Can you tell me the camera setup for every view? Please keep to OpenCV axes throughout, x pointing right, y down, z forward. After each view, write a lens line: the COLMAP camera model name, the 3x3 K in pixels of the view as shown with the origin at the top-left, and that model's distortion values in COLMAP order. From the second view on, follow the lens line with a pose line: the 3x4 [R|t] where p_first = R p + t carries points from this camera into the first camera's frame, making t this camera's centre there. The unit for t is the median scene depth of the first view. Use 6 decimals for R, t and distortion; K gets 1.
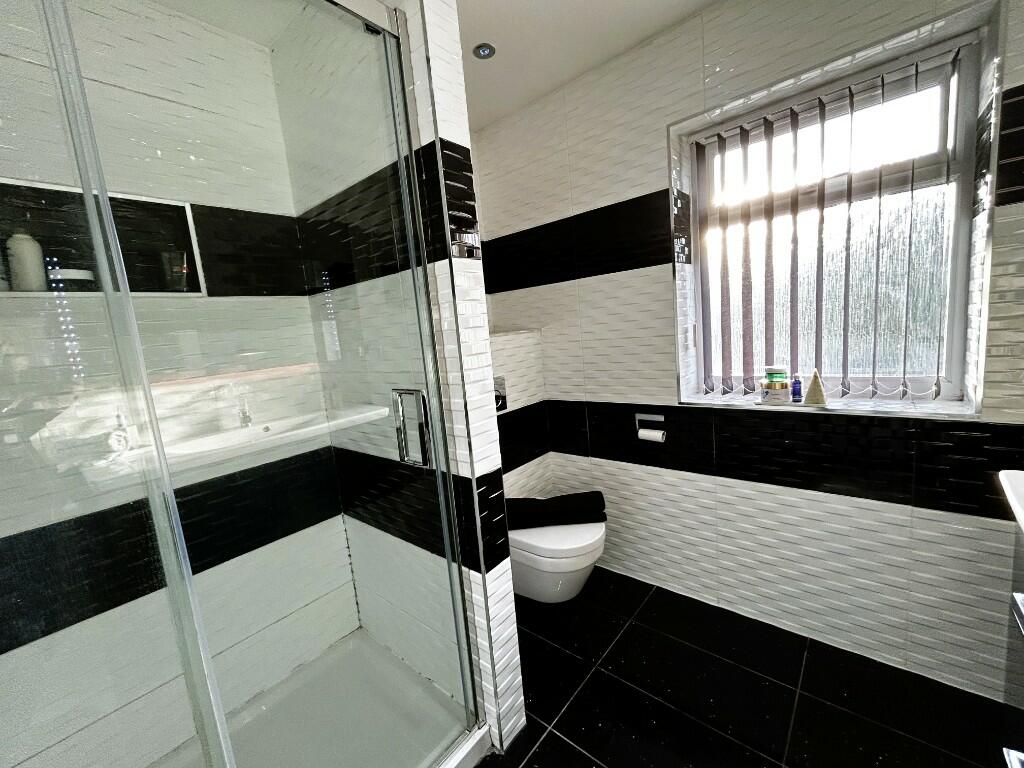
lens RADIAL K [[415.9, 0, 508.4], [0, 415.9, 383.8], [0, 0, 1]] dist [-0.004968, 0.001856]
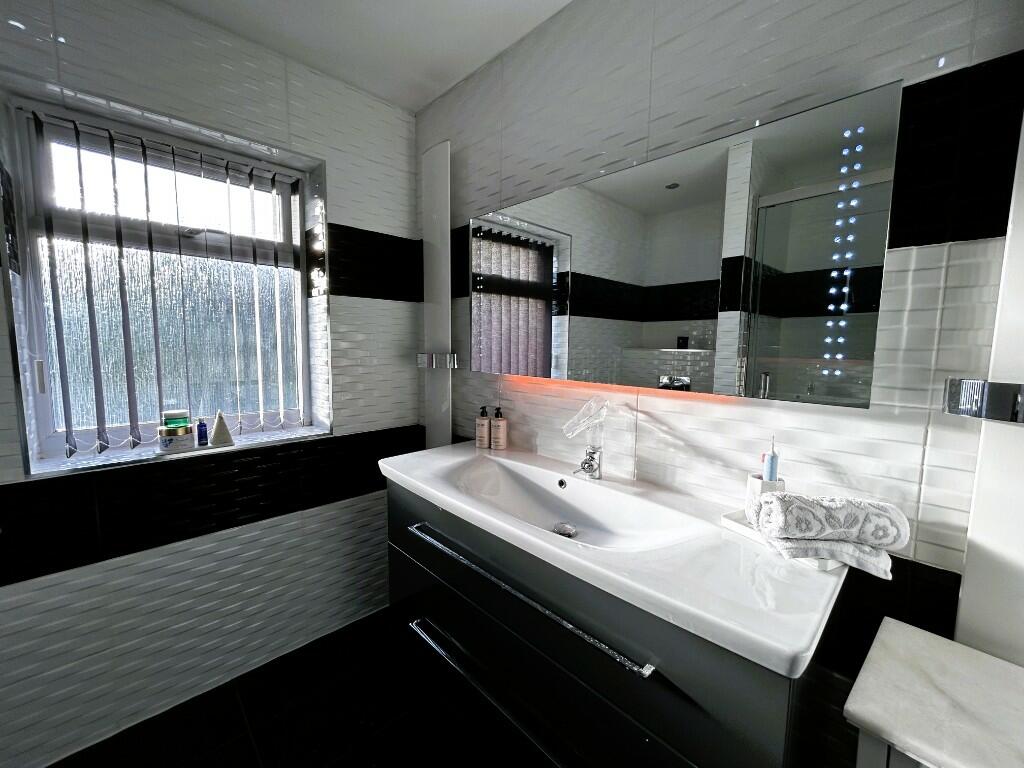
lens RADIAL K [[415.9, 0, 508.3], [0, 415.9, 385.6], [0, 0, 1]] dist [-0.004968, 0.001856]
pose [[0.091513, -0.006768, 0.995781, -0.214242], [0.118666, 0.992926, -0.004156, -0.006081], [-0.988708, 0.118545, 0.091669, 0.181981]]
